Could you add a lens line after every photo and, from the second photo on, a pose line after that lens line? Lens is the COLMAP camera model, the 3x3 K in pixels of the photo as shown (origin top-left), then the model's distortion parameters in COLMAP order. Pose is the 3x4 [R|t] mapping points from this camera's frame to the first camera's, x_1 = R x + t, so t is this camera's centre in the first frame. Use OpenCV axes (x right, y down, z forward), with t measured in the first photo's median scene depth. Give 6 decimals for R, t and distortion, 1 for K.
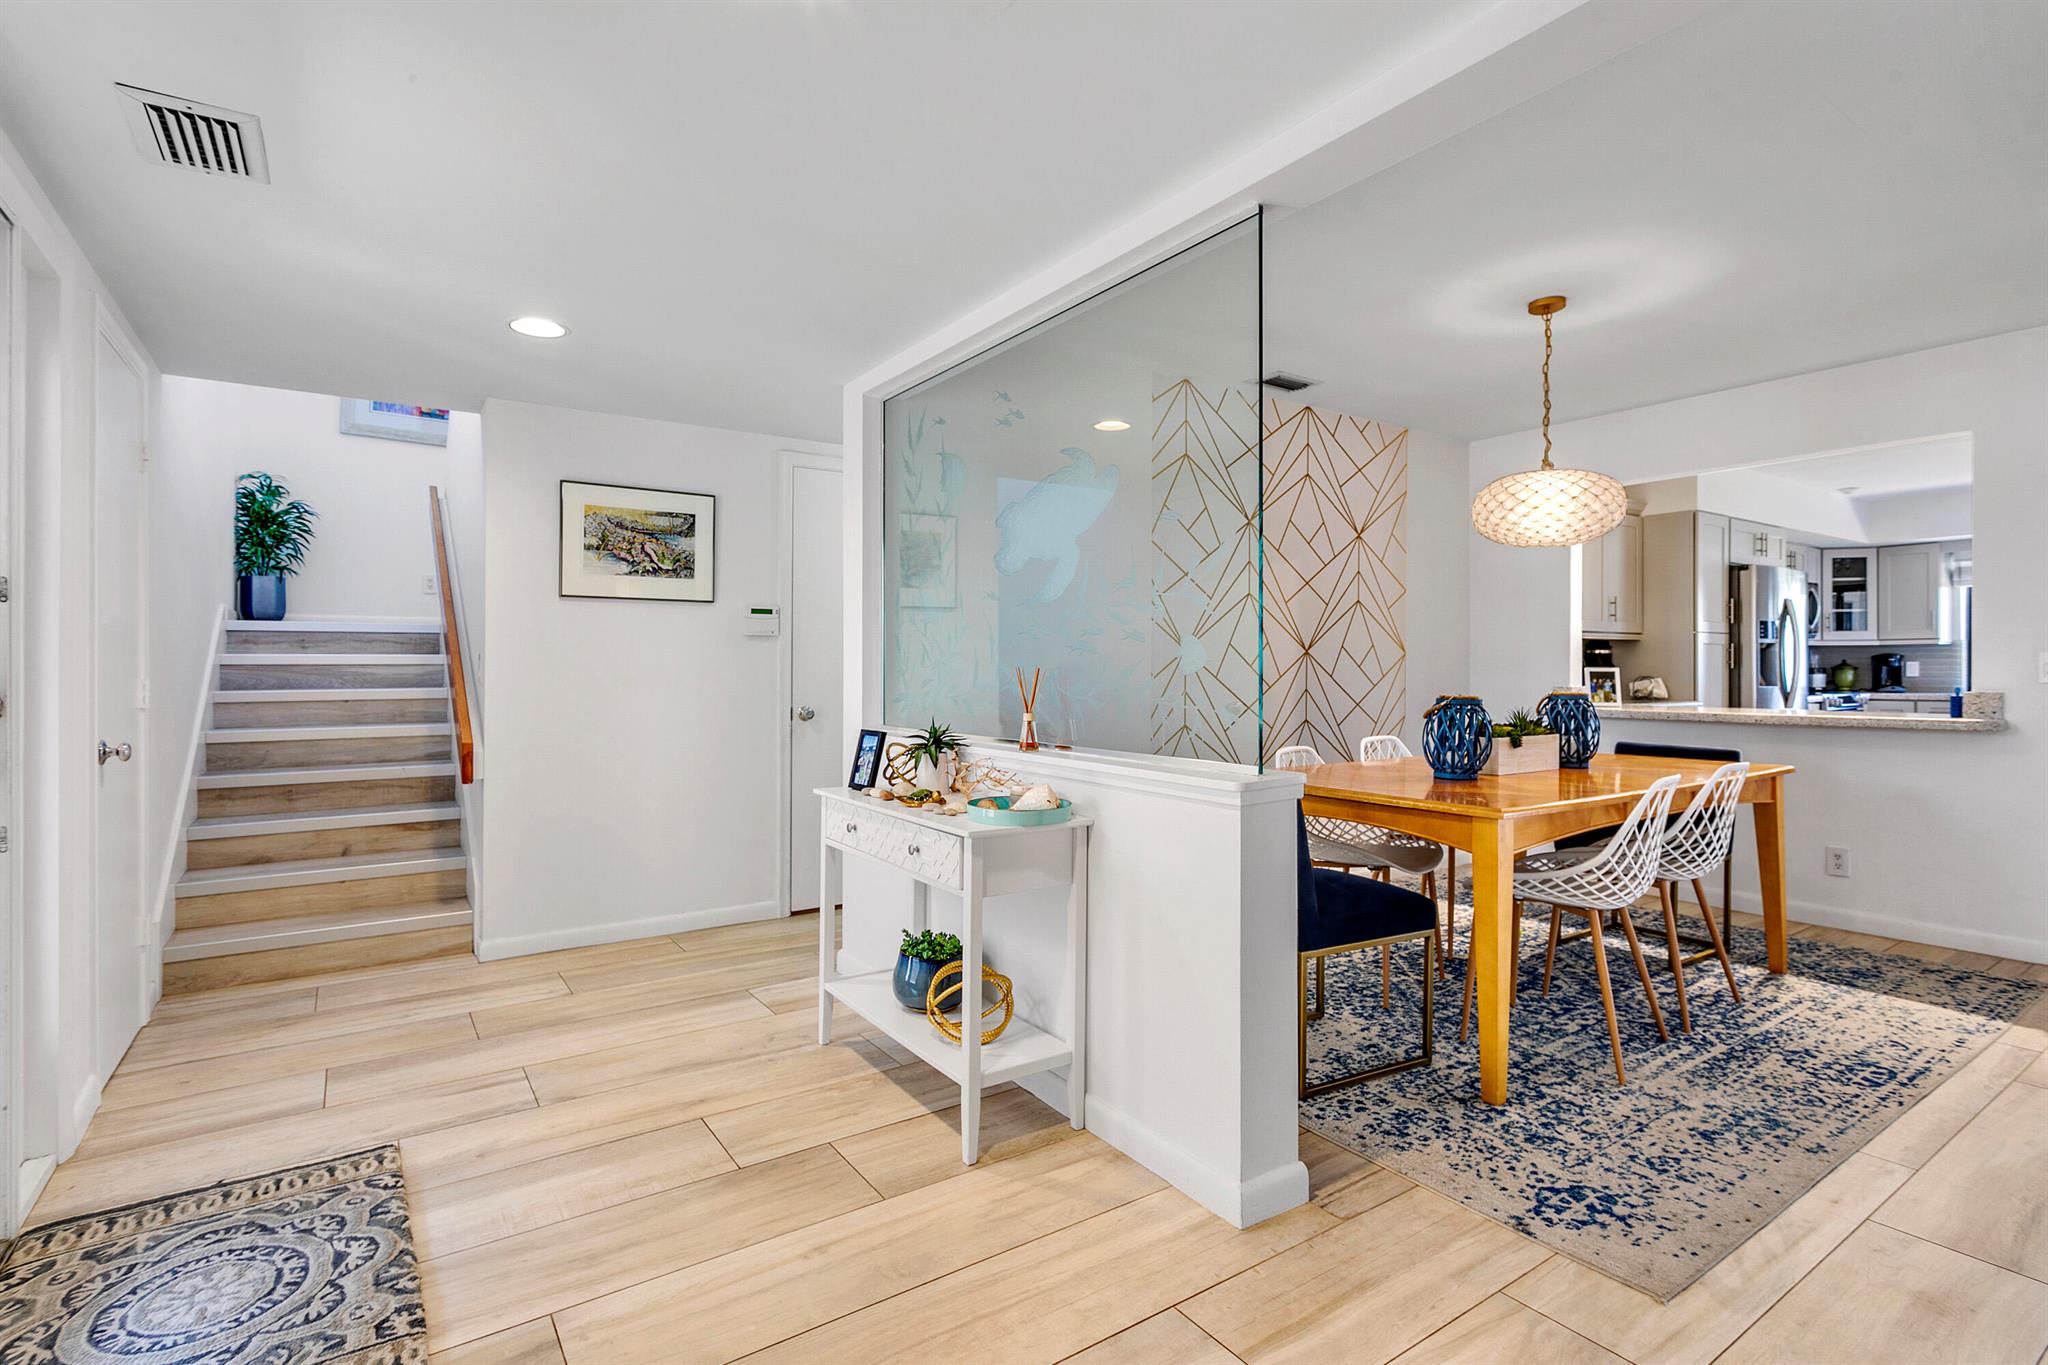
lens RADIAL K [[968.9, 0, 1023.3], [0, 968.9, 667.2], [0, 0, 1]] dist [0.000377, 0.000274]
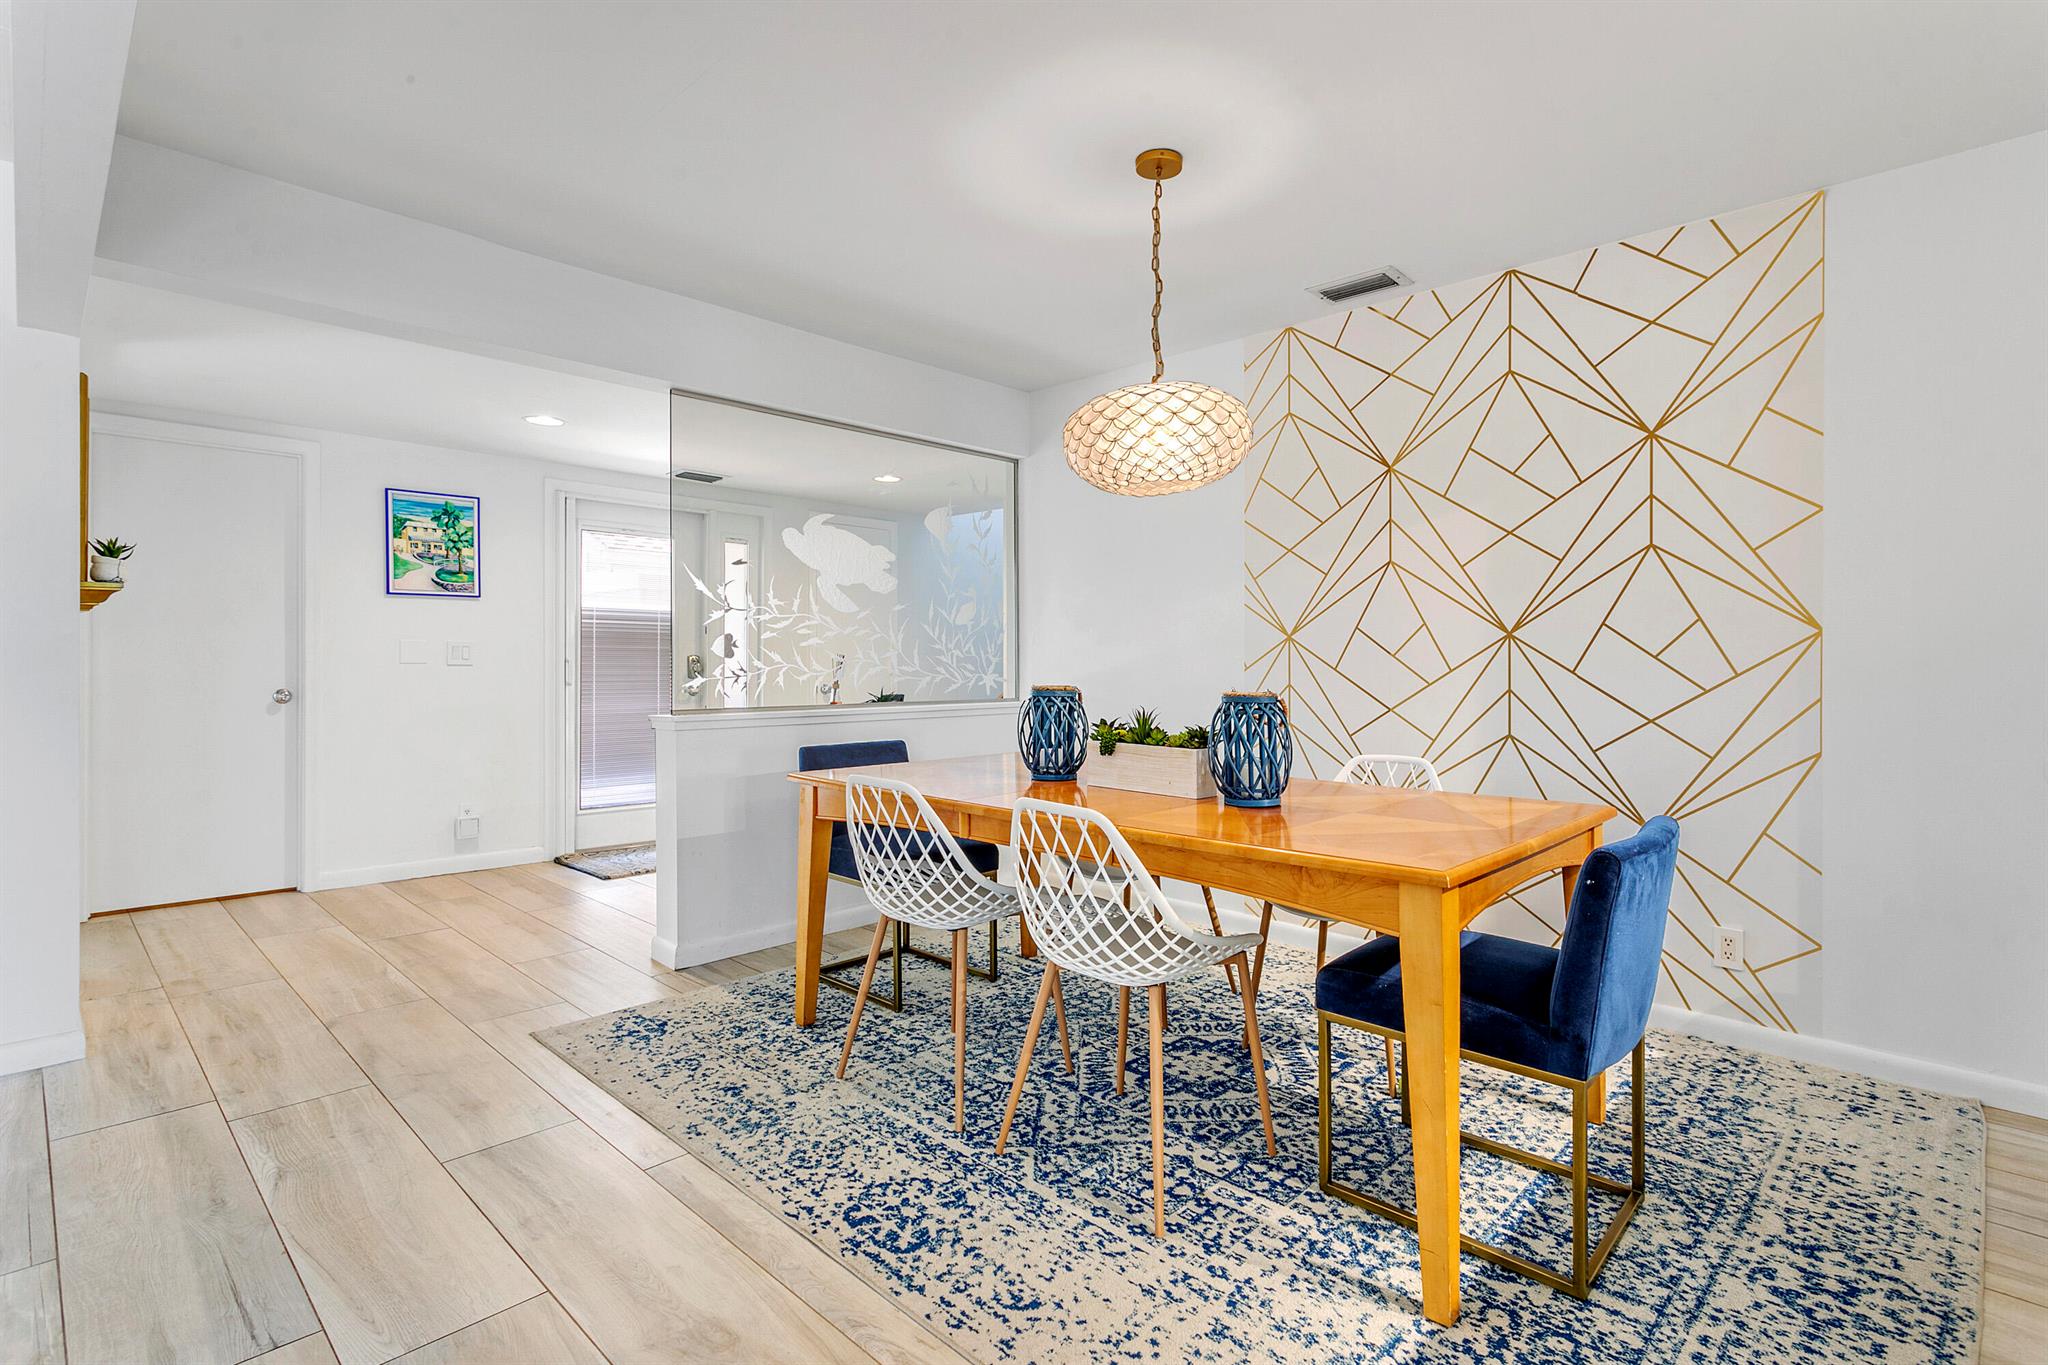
lens RADIAL K [[968.9, 0, 1031.4], [0, 968.9, 678.7], [0, 0, 1]] dist [0.000377, 0.000274]
pose [[0.213792, 0.019726, -0.976680, 1.520888], [-0.005836, 0.999804, 0.018916, 0.006385], [0.976862, 0.001656, 0.213866, 0.917828]]
